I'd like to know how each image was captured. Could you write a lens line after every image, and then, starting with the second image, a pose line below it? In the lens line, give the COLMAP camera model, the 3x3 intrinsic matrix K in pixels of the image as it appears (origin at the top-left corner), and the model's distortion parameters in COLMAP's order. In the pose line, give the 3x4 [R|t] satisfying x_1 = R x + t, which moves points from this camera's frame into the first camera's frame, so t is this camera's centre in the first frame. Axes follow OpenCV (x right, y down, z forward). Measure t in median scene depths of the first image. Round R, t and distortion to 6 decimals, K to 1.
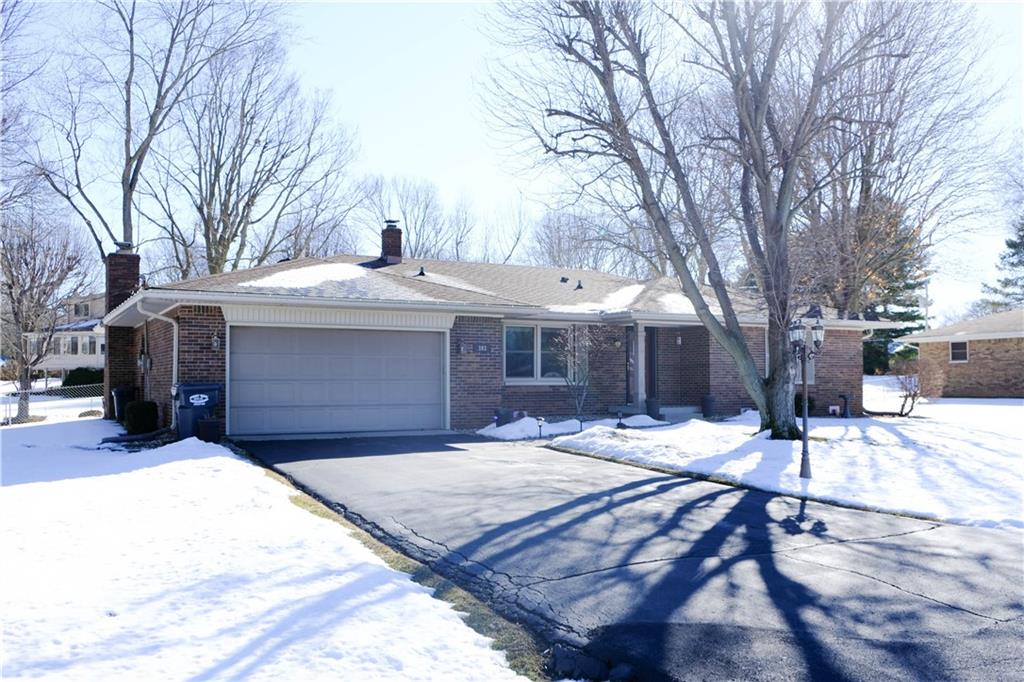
lens RADIAL K [[938.8, 0, 510.2], [0, 938.8, 342.2], [0, 0, 1]] dist [0.062918, 0.000000]
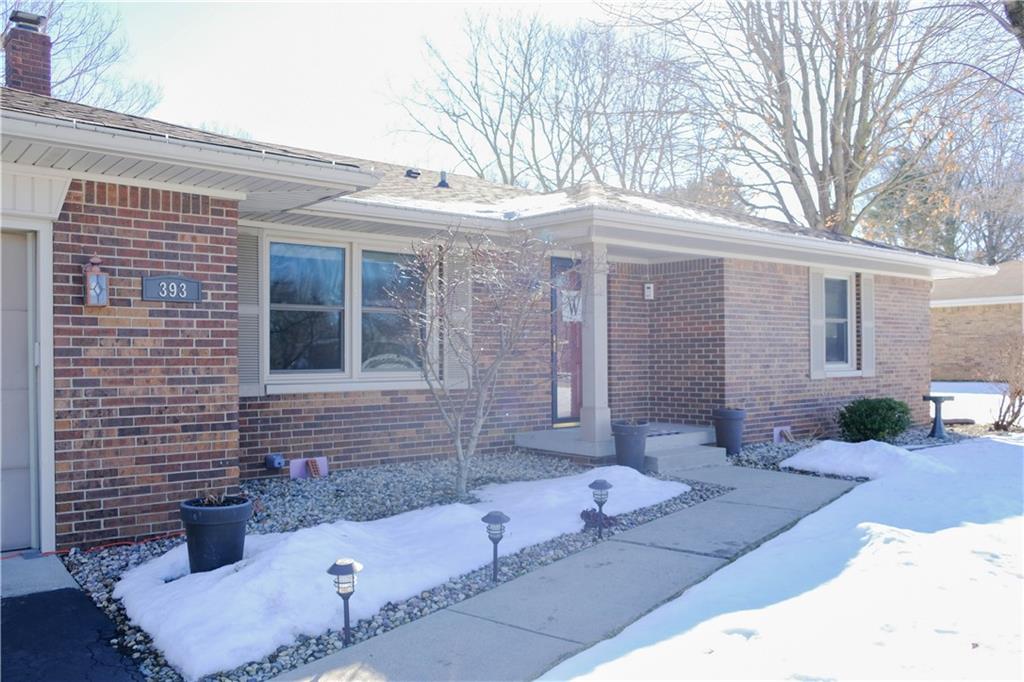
lens RADIAL K [[841.1, 0, 510.9], [0, 841.1, 343.4], [0, 0, 1]] dist [-0.014483, -0.003489]
pose [[0.981194, 0.001840, 0.193013, 0.025619], [-0.007869, 0.999505, 0.030474, 0.013945], [-0.192861, -0.031420, 0.980723, 0.628841]]
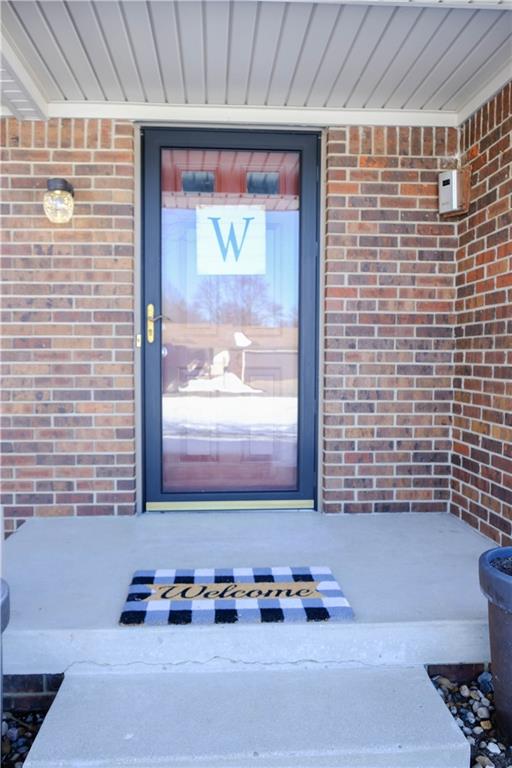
lens RADIAL K [[601.1, 0, 254.5], [0, 601.1, 385.5], [0, 0, 1]] dist [0.003232, 0.000171]
pose [[0.903435, 0.024936, -0.427999, 0.209231], [0.012128, 0.996421, 0.083654, 0.029708], [0.428553, -0.080767, 0.899899, 0.929762]]
